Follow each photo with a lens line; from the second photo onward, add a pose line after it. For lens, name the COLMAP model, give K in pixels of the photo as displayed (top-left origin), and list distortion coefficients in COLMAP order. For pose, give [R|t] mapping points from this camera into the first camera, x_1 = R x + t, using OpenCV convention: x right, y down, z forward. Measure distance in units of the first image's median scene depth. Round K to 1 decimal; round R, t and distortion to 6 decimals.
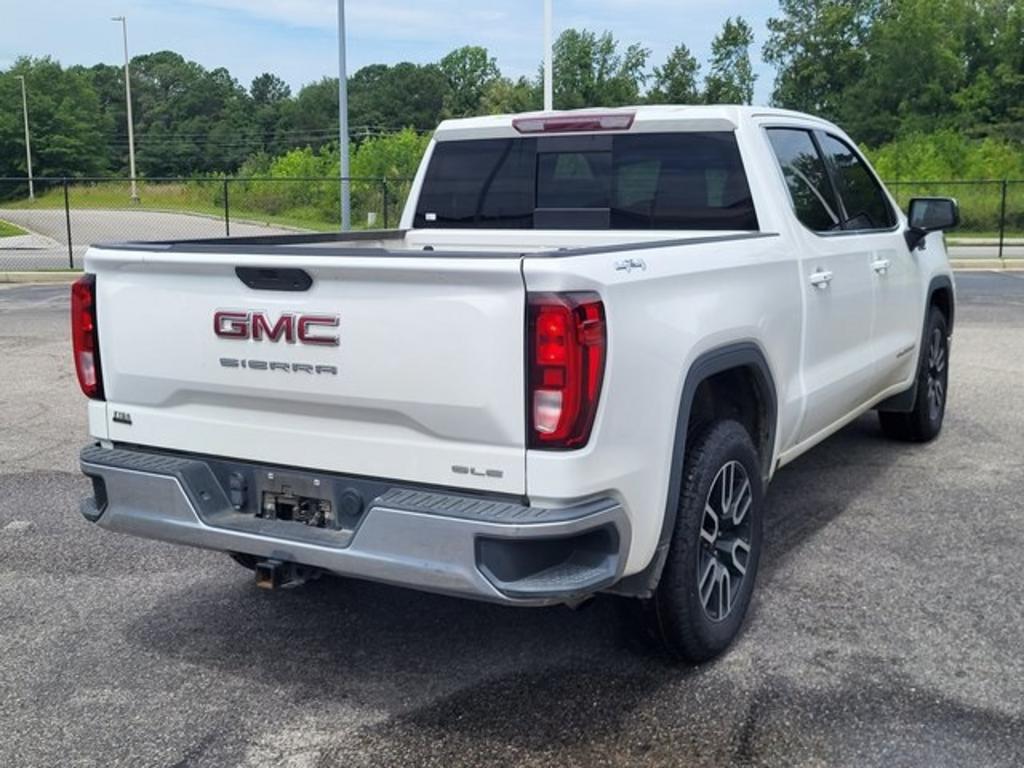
lens RADIAL K [[1199.0, 0, 495.1], [0, 1199.0, 384.1], [0, 0, 1]] dist [0.012020, 0.008588]
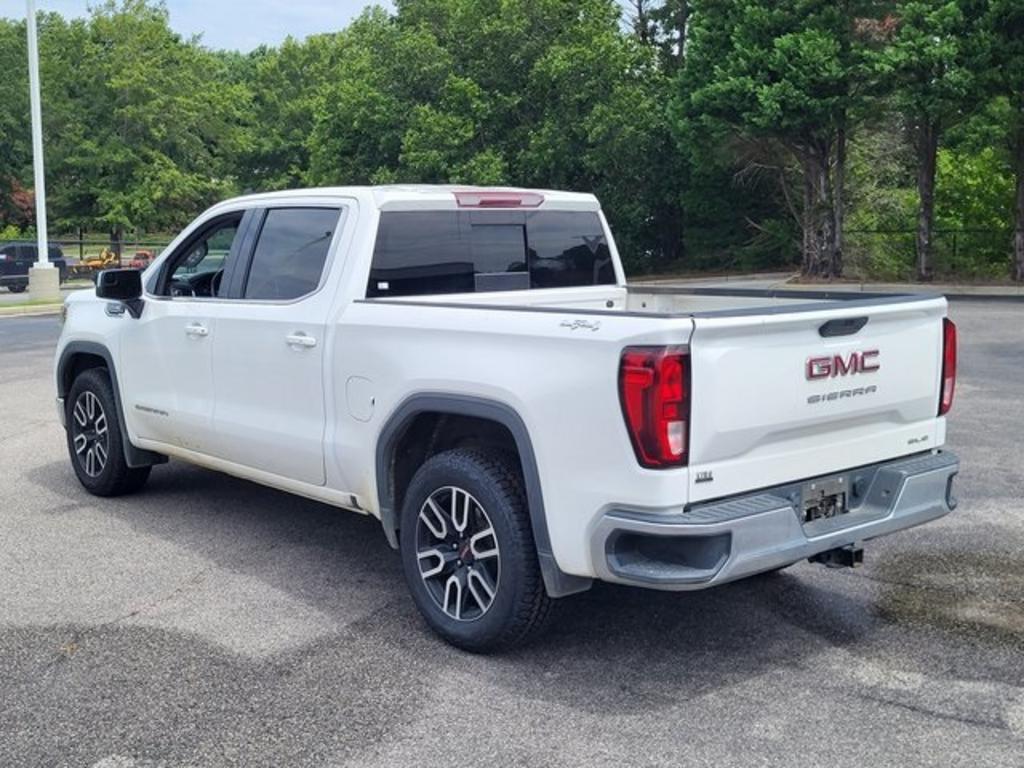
lens RADIAL K [[1199.0, 0, 495.1], [0, 1199.0, 384.1], [0, 0, 1]] dist [0.012020, 0.008588]
pose [[0.358711, -0.115717, 0.926248, -1.426623], [0.159105, 0.985345, 0.061483, -0.155535], [-0.919789, 0.125316, 0.371866, 0.812702]]
